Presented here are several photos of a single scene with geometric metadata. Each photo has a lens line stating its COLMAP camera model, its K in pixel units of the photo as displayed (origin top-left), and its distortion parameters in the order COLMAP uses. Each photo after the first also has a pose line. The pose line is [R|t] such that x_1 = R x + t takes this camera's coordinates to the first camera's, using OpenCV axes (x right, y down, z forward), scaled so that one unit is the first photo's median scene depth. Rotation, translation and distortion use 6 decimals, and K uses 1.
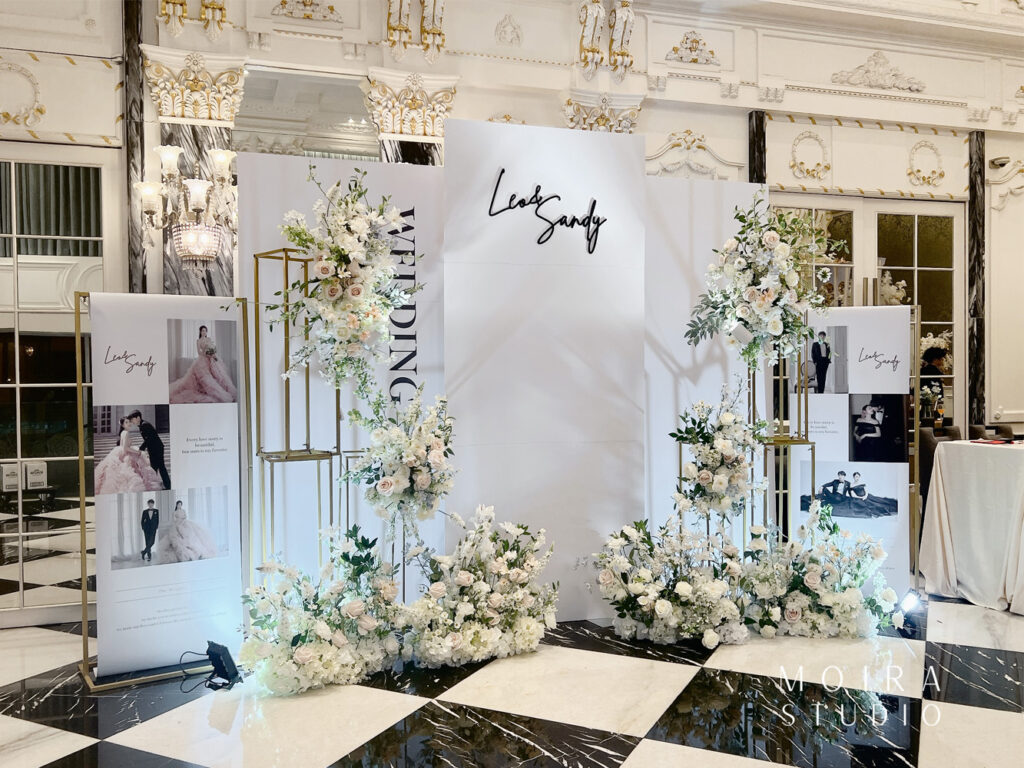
lens RADIAL K [[881.1, 0, 482.8], [0, 881.1, 392.6], [0, 0, 1]] dist [-0.001383, 0.016946]
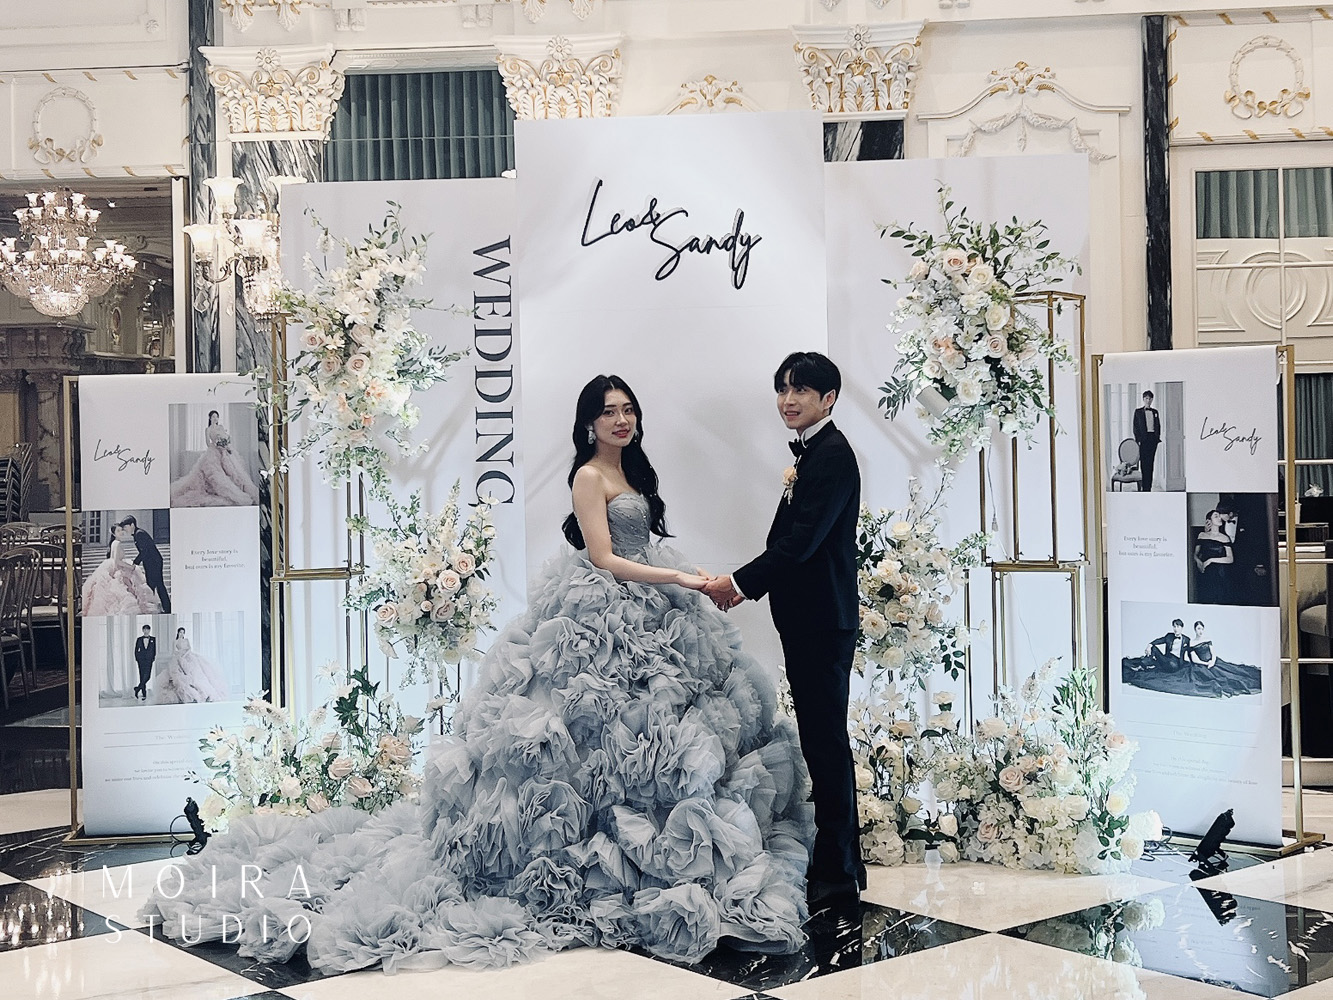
lens RADIAL K [[1845.1, 0, 700.9], [0, 1845.1, 440.3], [0, 0, 1]] dist [0.031010, 0.055306]
pose [[0.923024, -0.013511, -0.384505, 0.635328], [0.004349, 0.999686, -0.024686, -0.004515], [0.384718, 0.021113, 0.922793, -0.329749]]
